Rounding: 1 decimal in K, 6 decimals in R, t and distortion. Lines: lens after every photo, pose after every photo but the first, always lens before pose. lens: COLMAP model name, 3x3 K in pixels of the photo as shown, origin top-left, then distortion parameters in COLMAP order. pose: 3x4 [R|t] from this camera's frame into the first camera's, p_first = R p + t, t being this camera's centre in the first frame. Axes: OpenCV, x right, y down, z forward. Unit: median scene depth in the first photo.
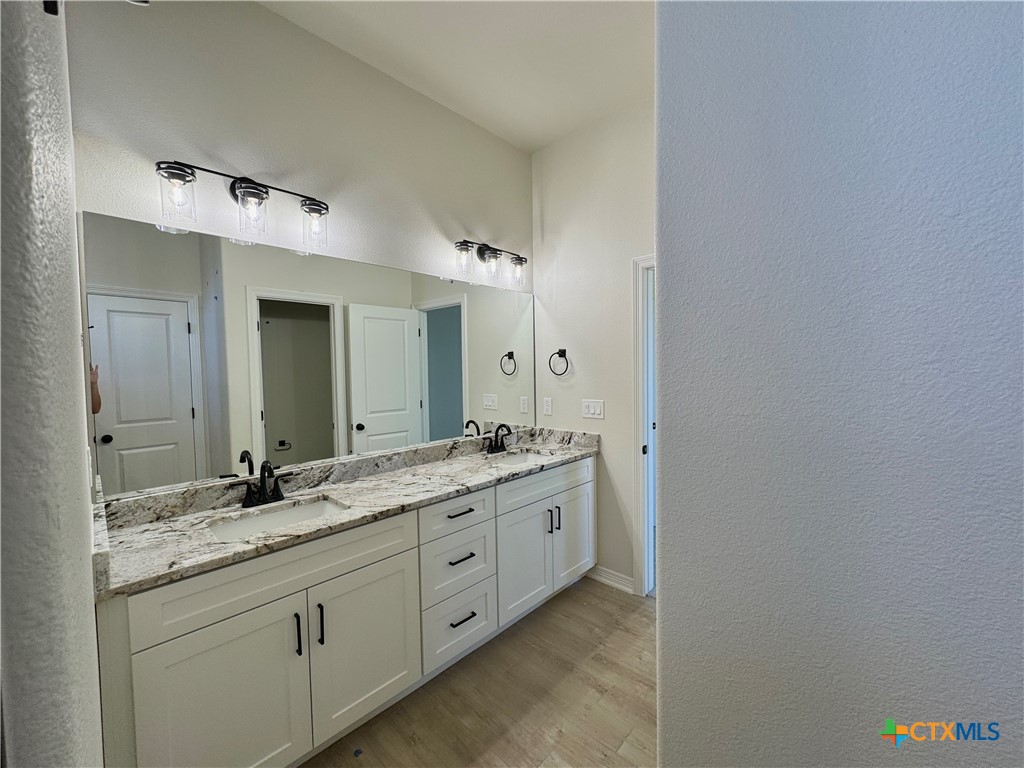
lens RADIAL K [[407.8, 0, 512.2], [0, 407.8, 386.1], [0, 0, 1]] dist [-0.001979, 0.000344]
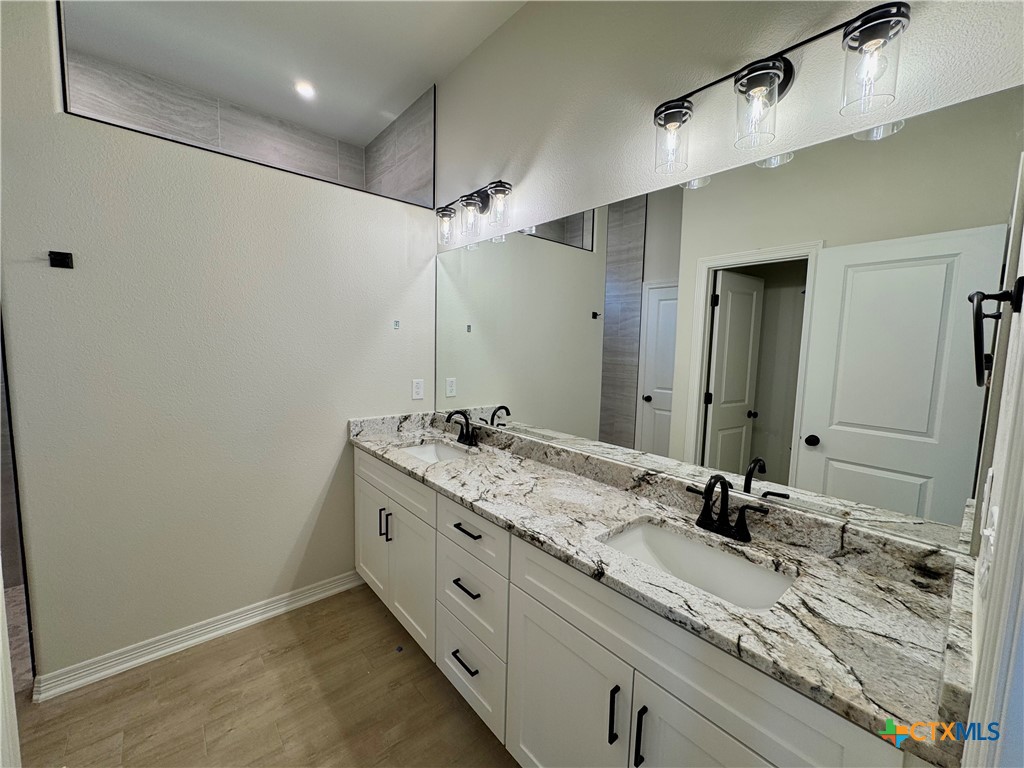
lens RADIAL K [[407.8, 0, 511.7], [0, 407.8, 380.4], [0, 0, 1]] dist [-0.001979, 0.000344]
pose [[-0.094991, 0.097423, -0.990699, 0.556943], [-0.068329, 0.992214, 0.104124, -0.053416], [0.993130, 0.077584, -0.087595, 1.036492]]
